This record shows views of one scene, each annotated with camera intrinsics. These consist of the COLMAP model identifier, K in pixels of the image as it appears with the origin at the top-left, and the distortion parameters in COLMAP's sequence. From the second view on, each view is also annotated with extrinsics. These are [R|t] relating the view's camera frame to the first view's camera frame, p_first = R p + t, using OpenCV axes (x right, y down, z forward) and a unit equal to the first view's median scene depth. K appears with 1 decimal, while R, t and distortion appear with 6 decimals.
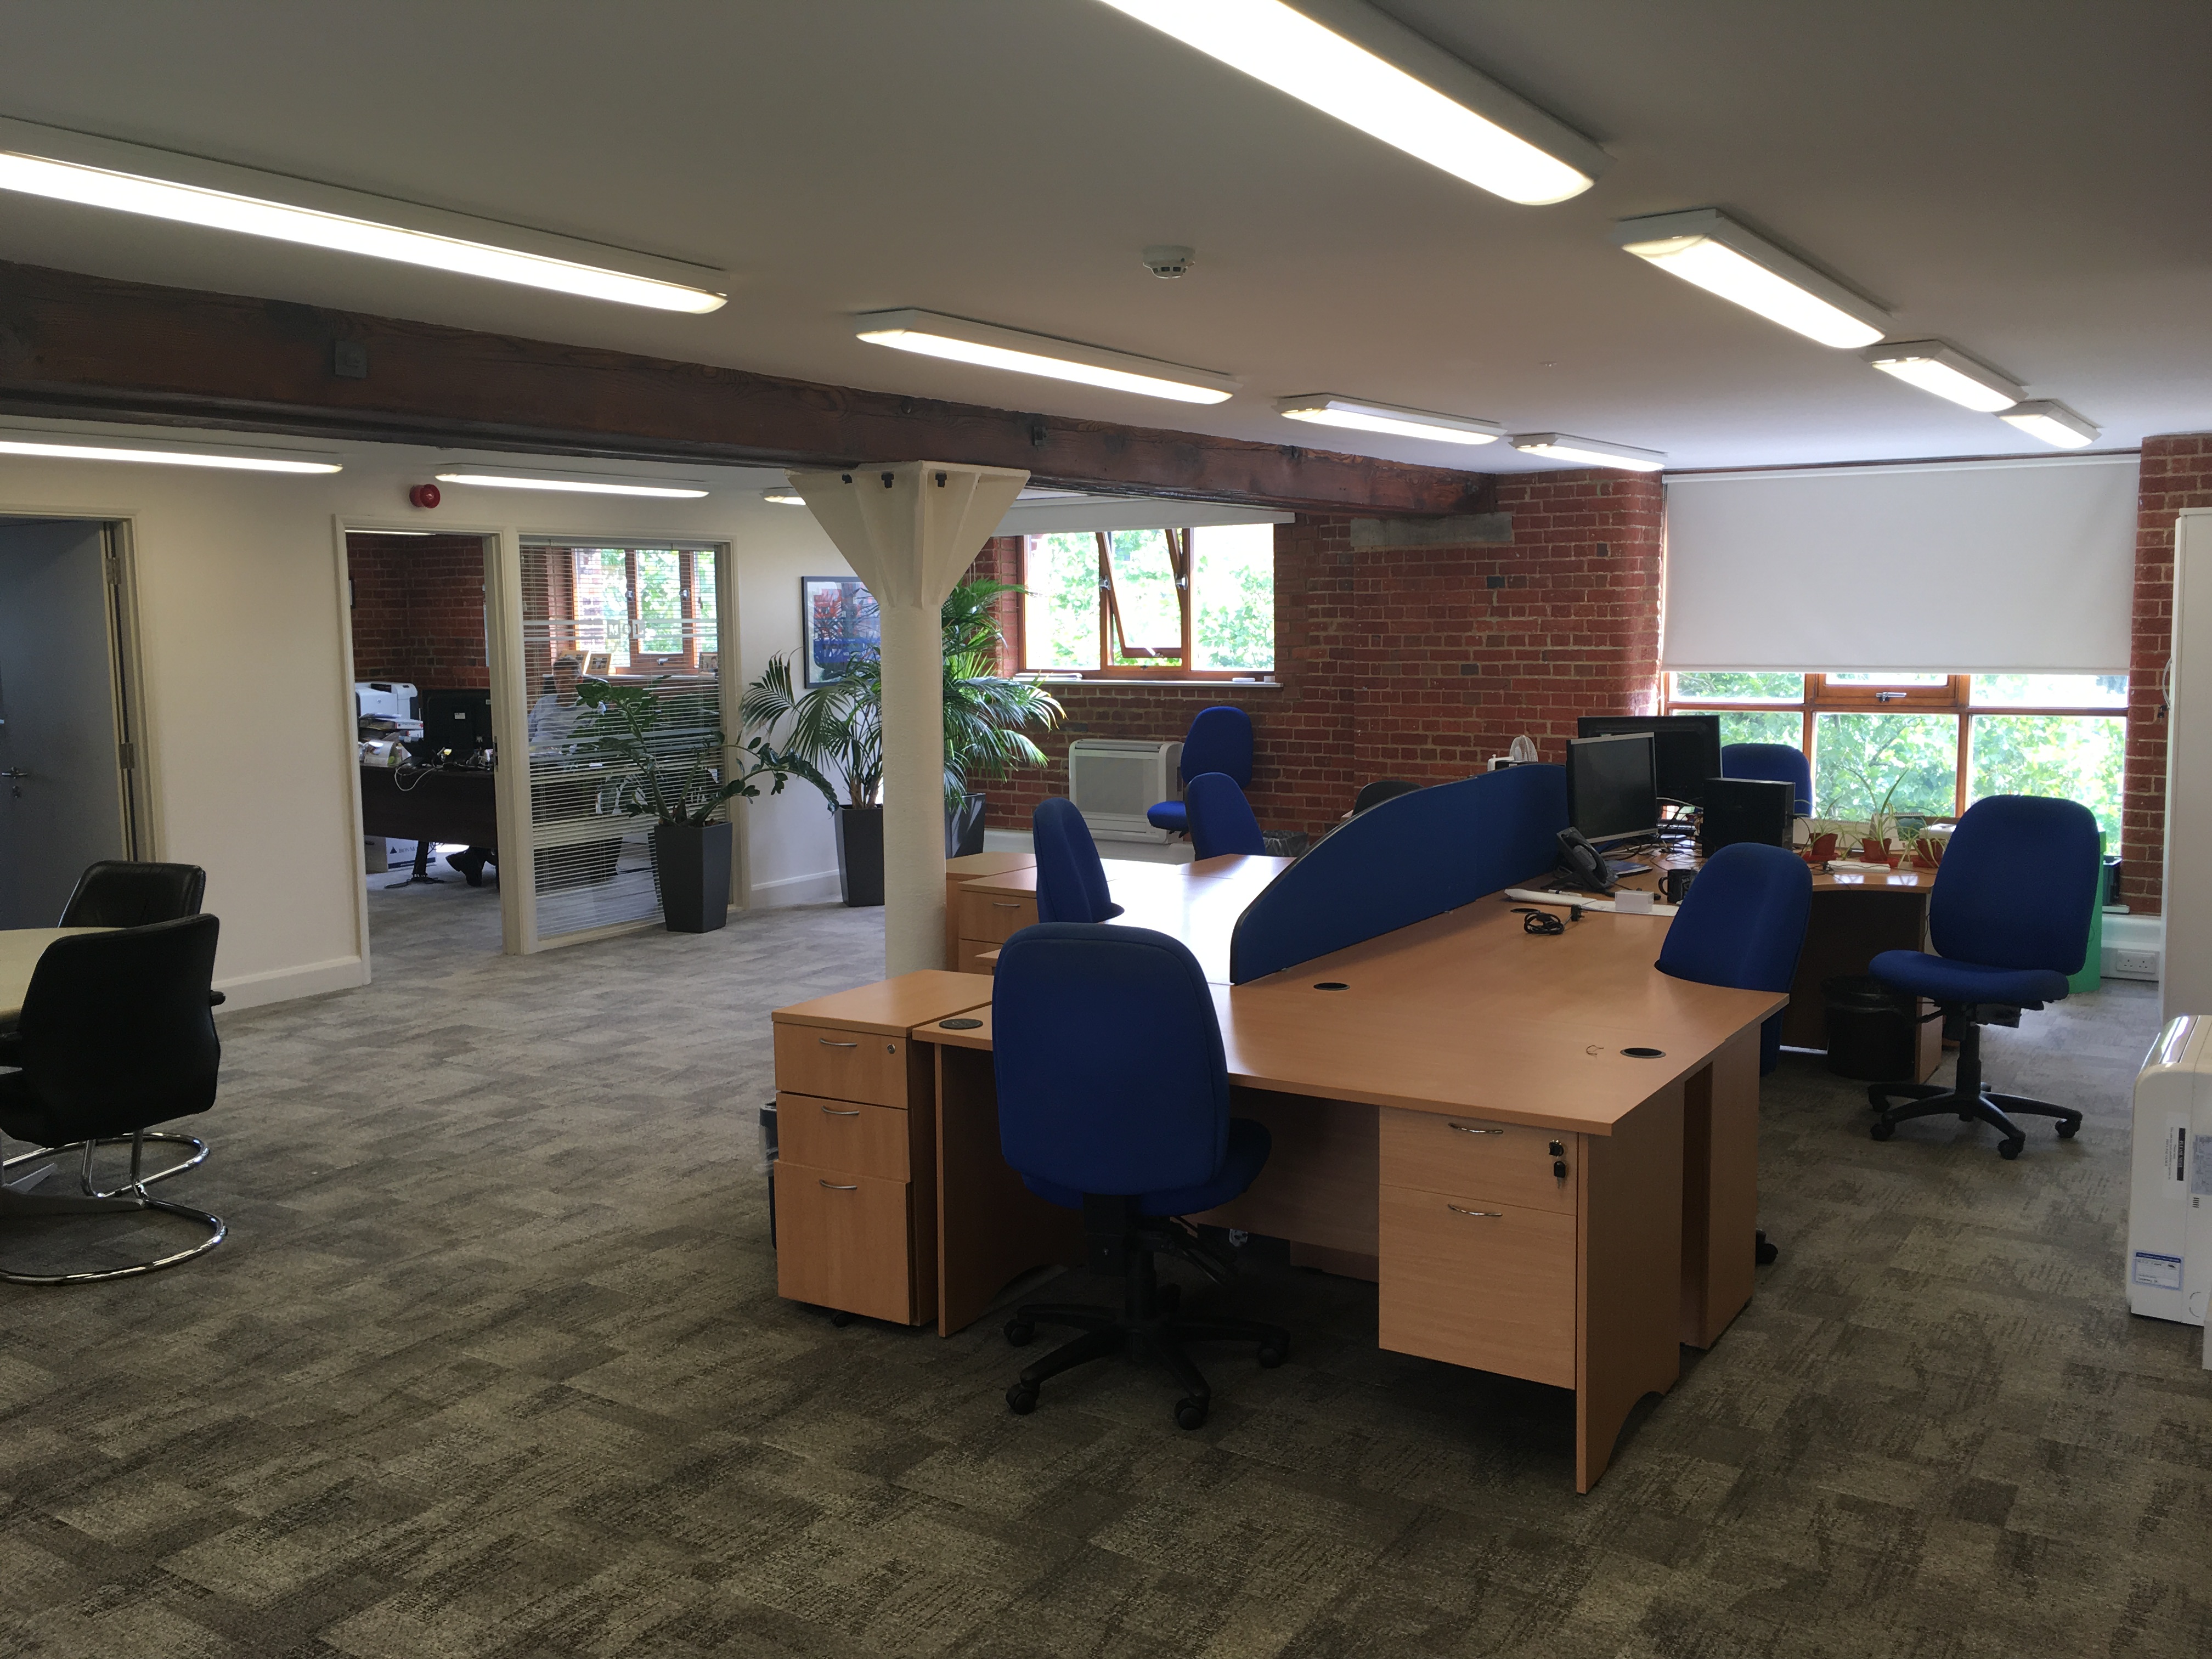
lens RADIAL K [[1885.1, 0, 1110.9], [0, 1885.1, 823.8], [0, 0, 1]] dist [0.040246, -0.022164]
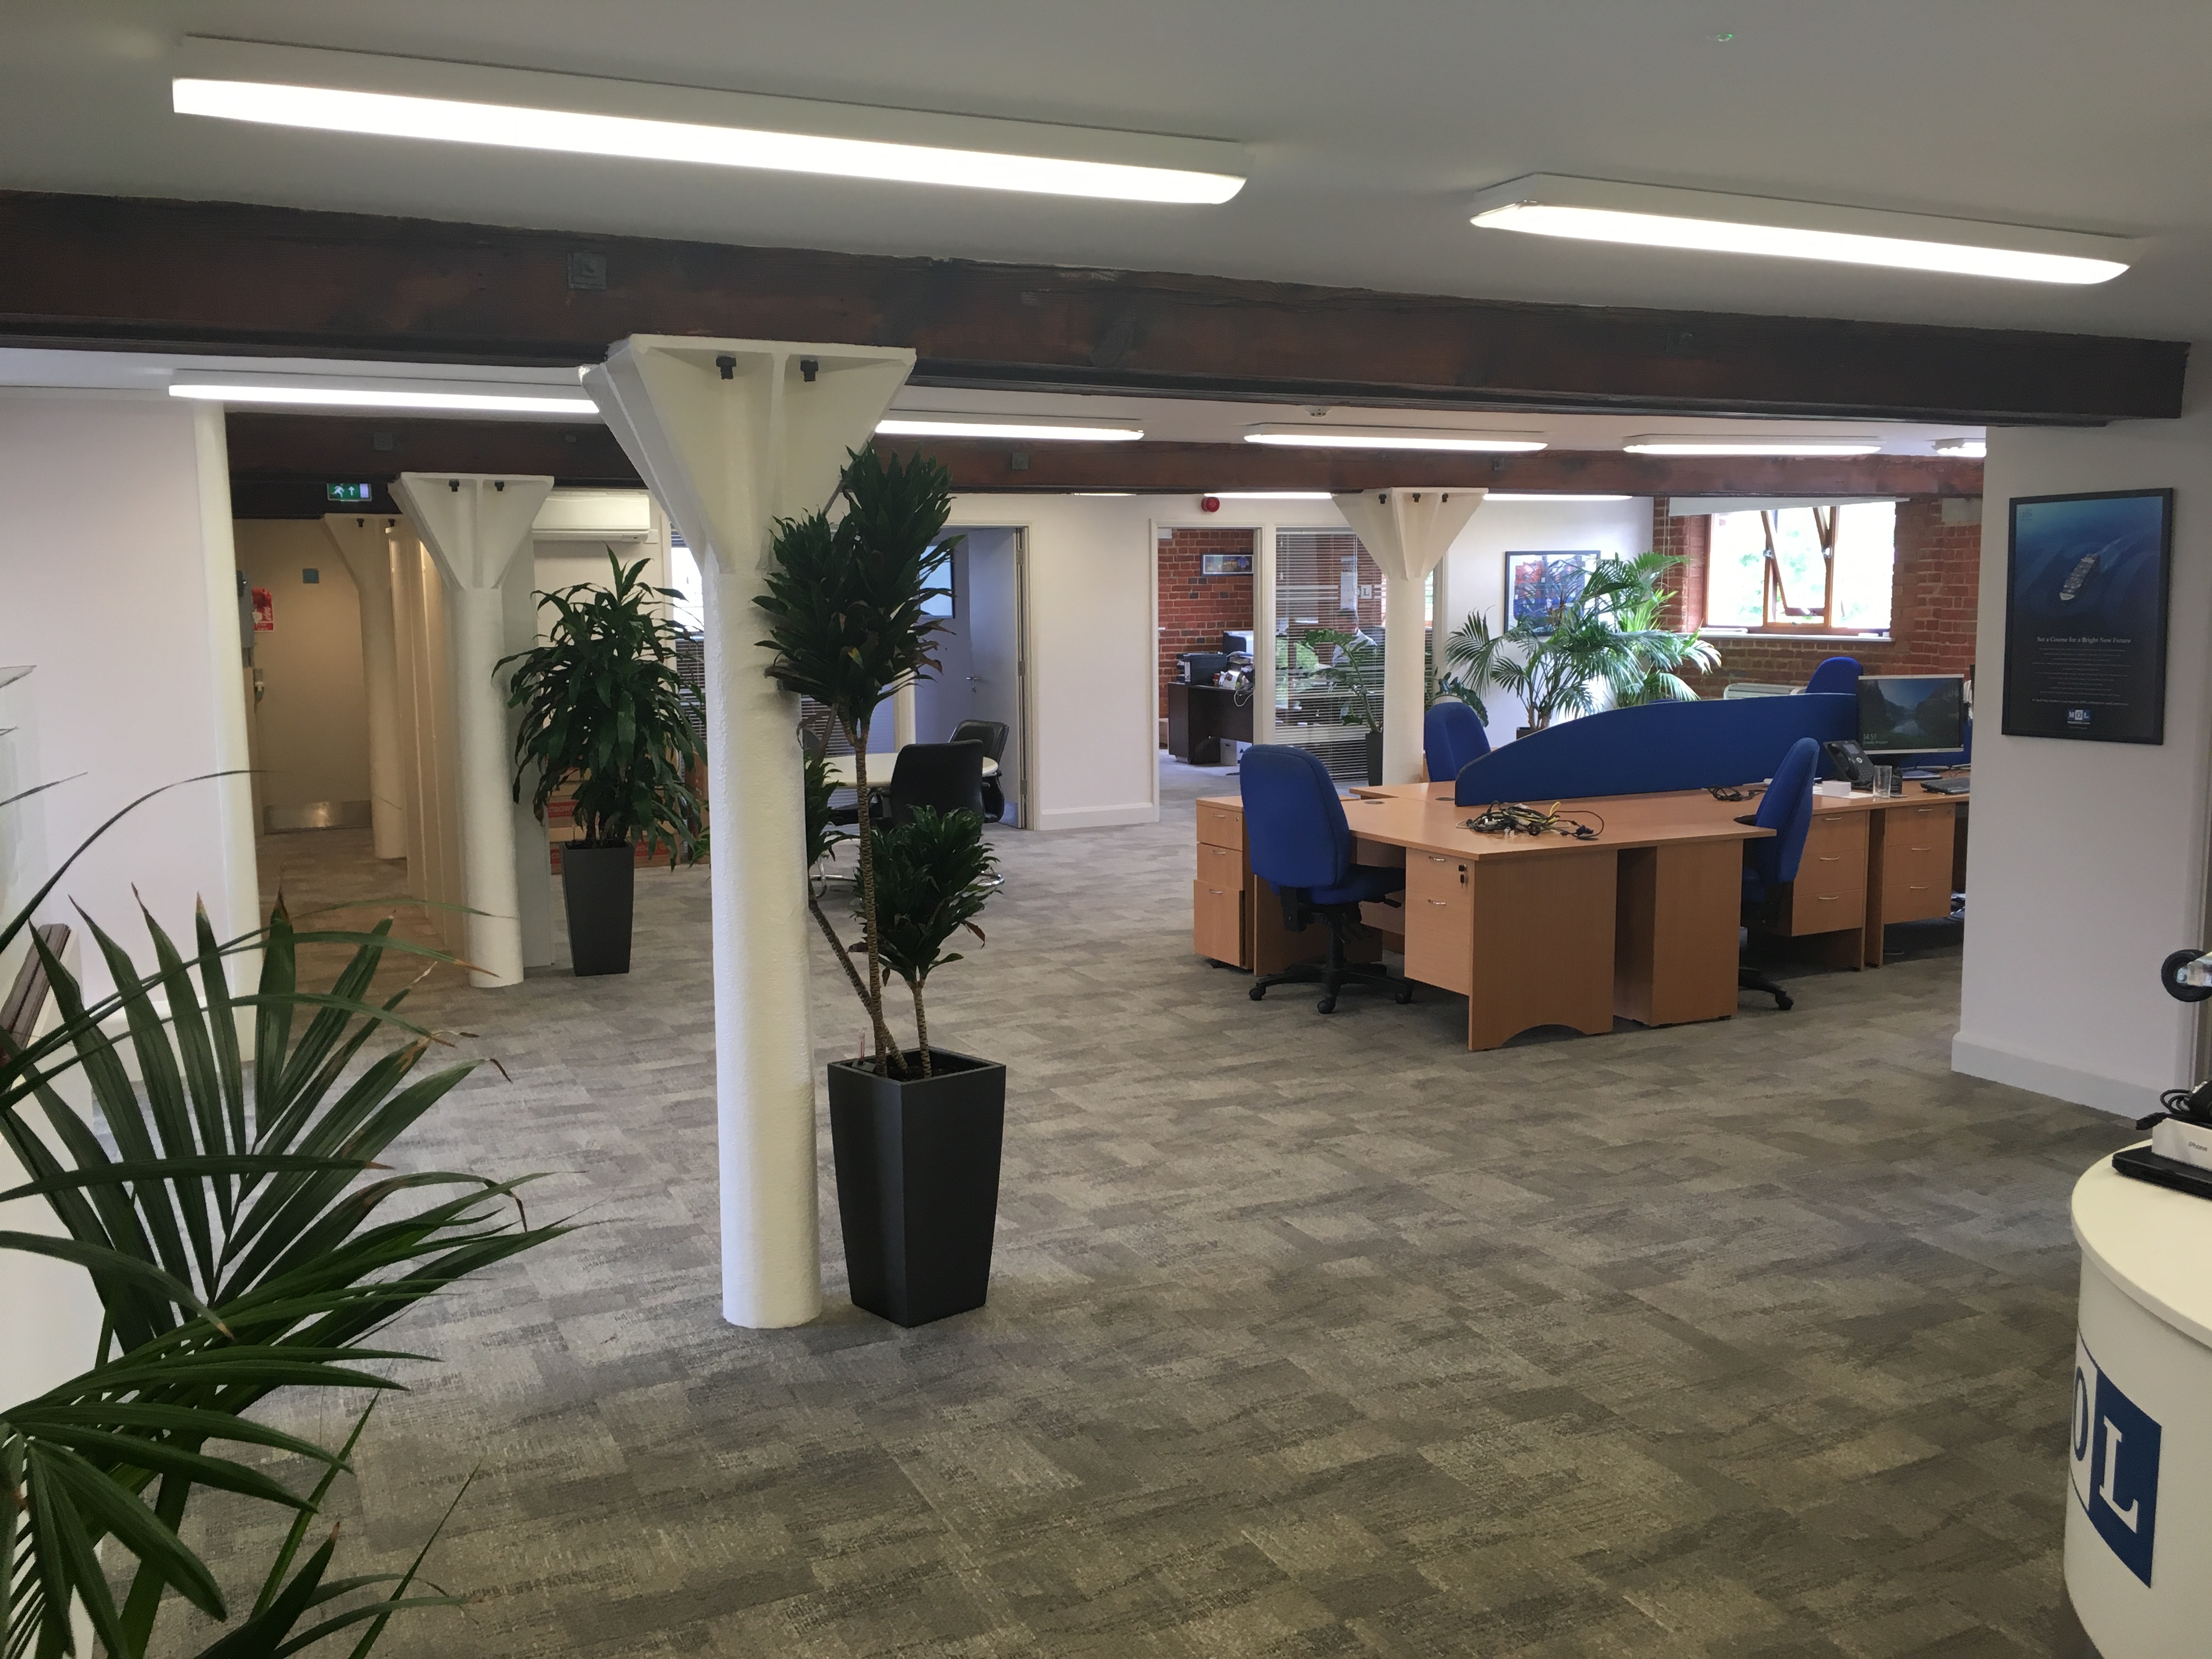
lens RADIAL K [[1885.1, 0, 1103.4], [0, 1885.1, 832.9], [0, 0, 1]] dist [0.040246, -0.022164]
pose [[0.848632, 0.069960, -0.524337, 0.666820], [-0.056518, 0.997534, 0.041624, 0.055387], [0.525956, -0.005689, 0.850493, -0.589388]]
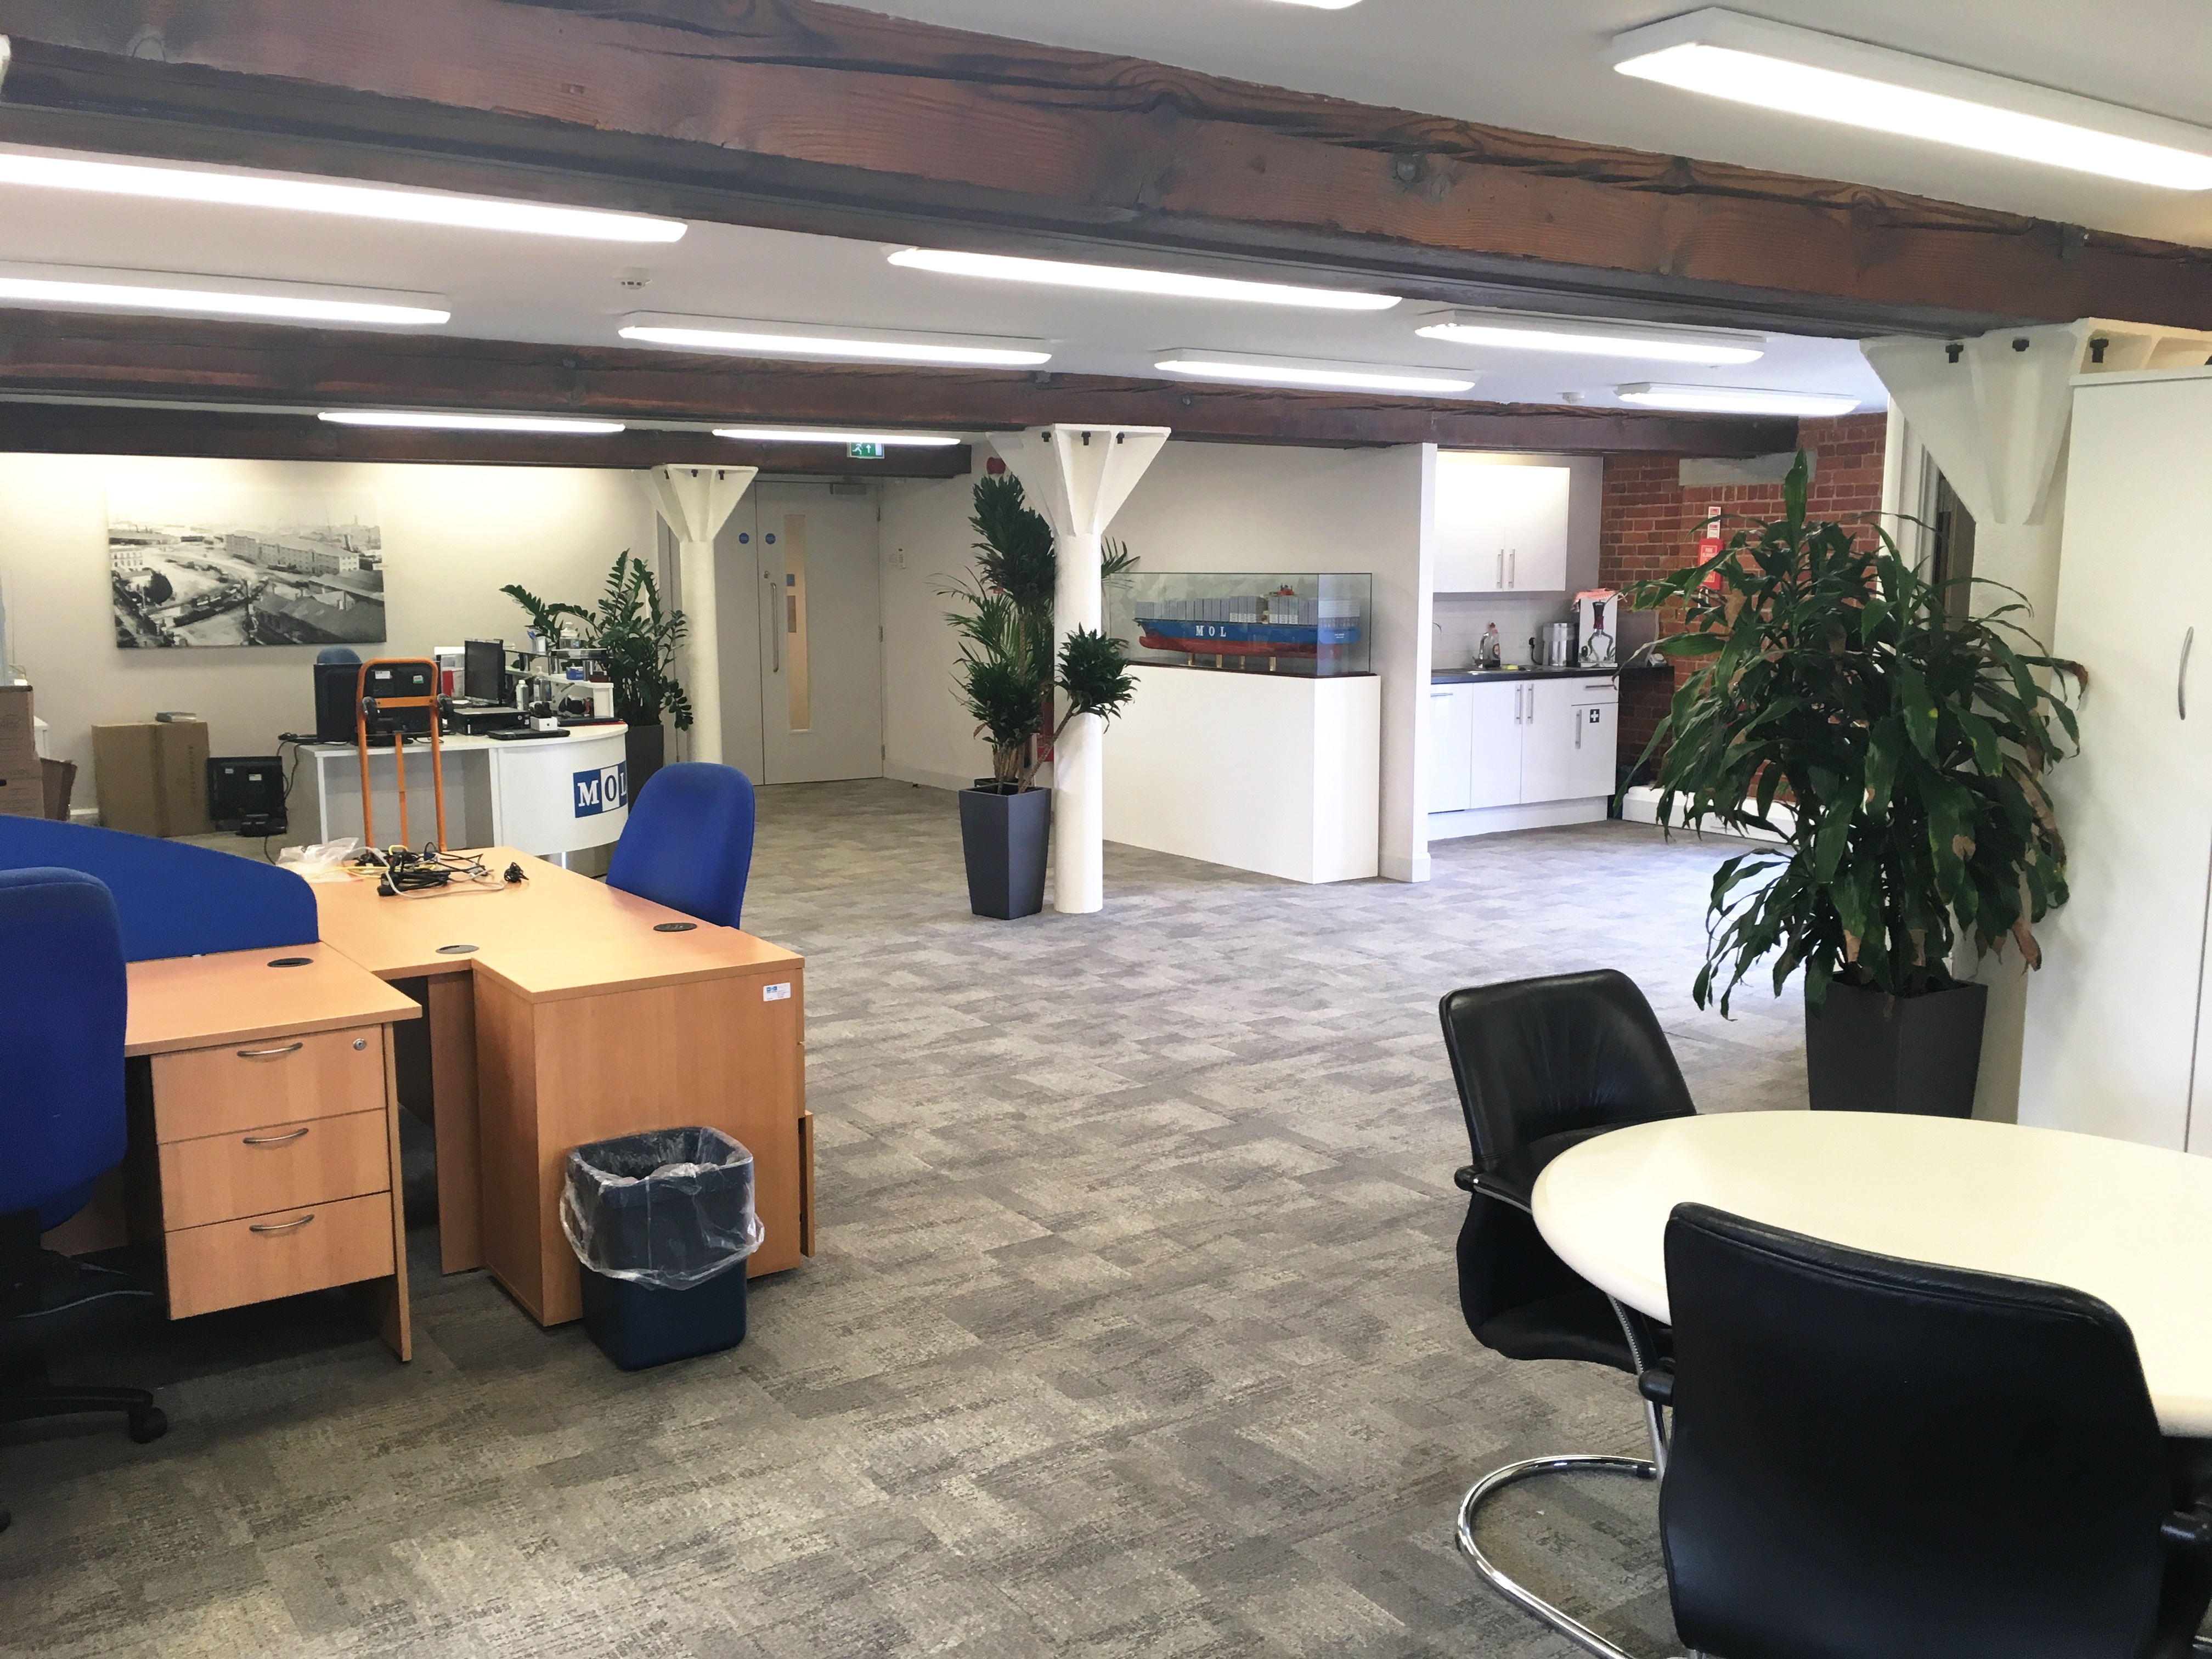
lens RADIAL K [[1885.1, 0, 1105.5], [0, 1885.1, 830.8], [0, 0, 1]] dist [0.040246, -0.022164]
pose [[-0.918597, -0.038397, 0.393326, -0.617633], [0.061732, 0.969110, 0.238777, -0.157917], [-0.390345, 0.243621, -0.887851, 1.590907]]
